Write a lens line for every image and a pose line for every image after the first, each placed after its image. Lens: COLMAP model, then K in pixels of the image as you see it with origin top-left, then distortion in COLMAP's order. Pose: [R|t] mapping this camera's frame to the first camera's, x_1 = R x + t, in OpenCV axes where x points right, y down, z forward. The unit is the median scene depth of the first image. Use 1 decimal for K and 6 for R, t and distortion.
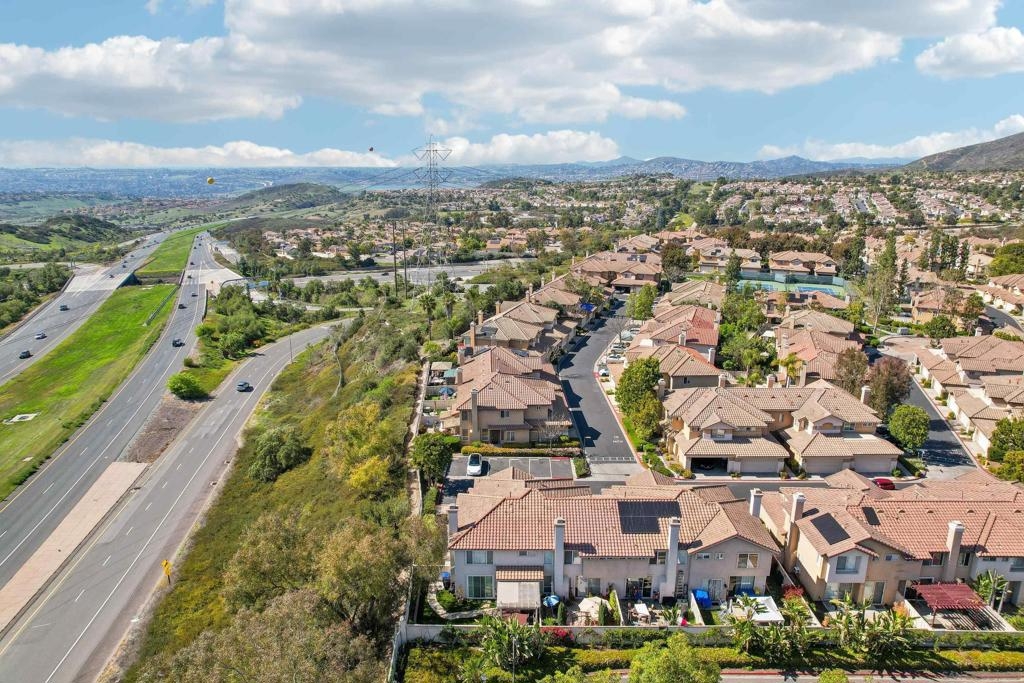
lens RADIAL K [[666.6, 0, 527.6], [0, 666.6, 301.6], [0, 0, 1]] dist [-0.055291, 0.049827]
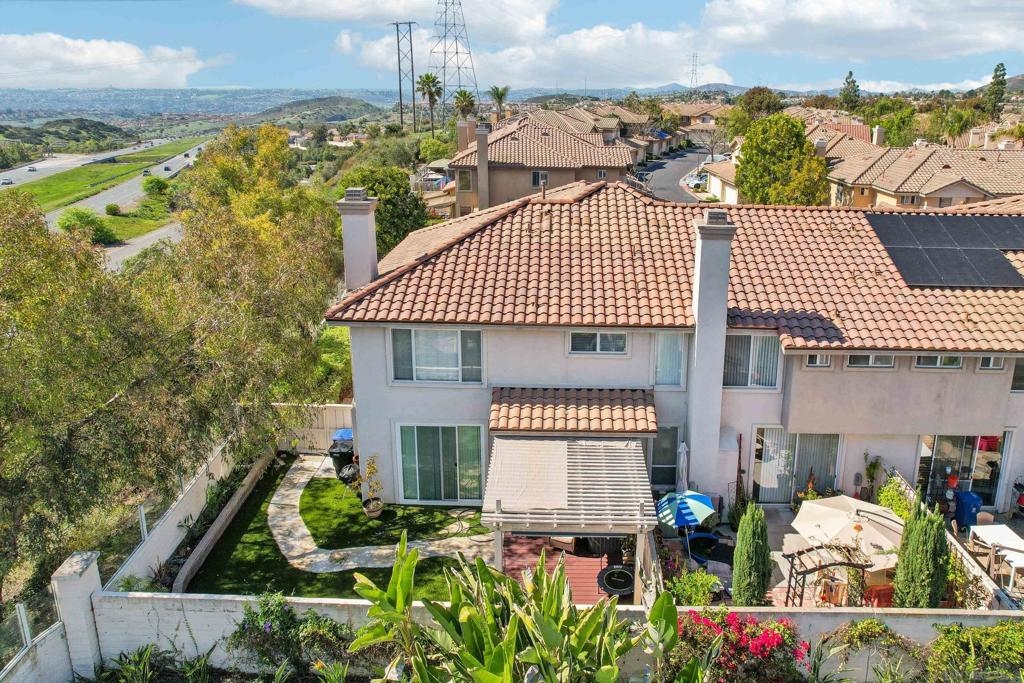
lens RADIAL K [[685.8, 0, 566.6], [0, 685.8, 227.8], [0, 0, 1]] dist [-0.032913, 0.019657]
pose [[0.999946, 0.005910, -0.008572, -0.006996], [-0.006027, 0.999889, -0.013657, 0.193203], [0.008491, 0.013708, 0.999870, 0.404750]]
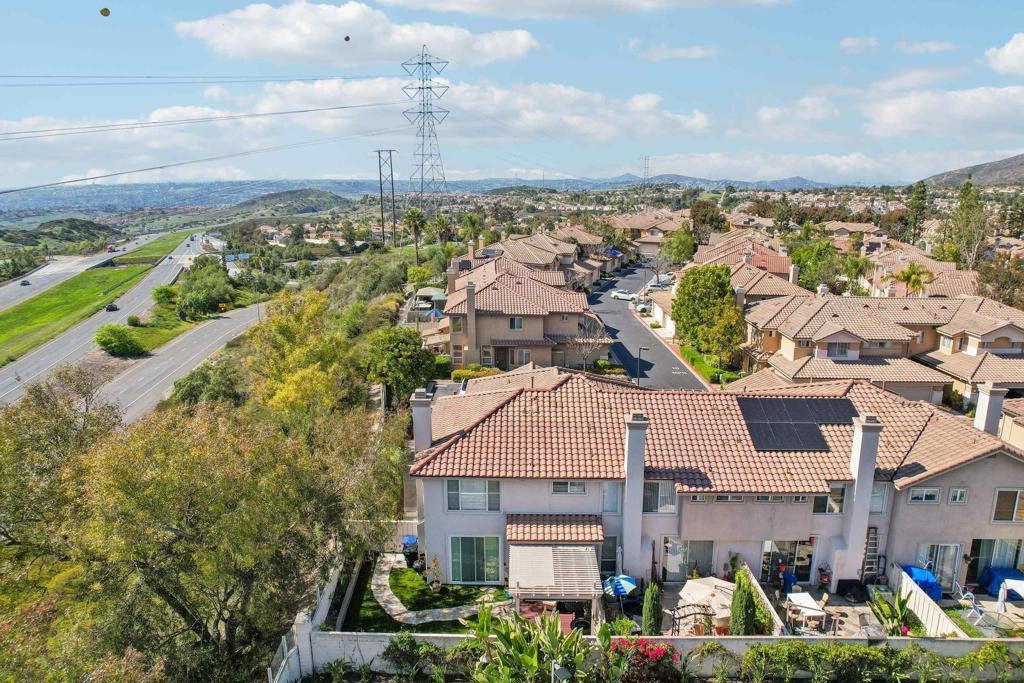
lens RADIAL K [[666.6, 0, 515.5], [0, 666.6, 299.6], [0, 0, 1]] dist [-0.055291, 0.049827]
pose [[0.999644, -0.006102, -0.025985, -0.015587], [0.005392, 0.999612, -0.027312, 0.145981], [0.026142, 0.027162, 0.999289, 0.288955]]
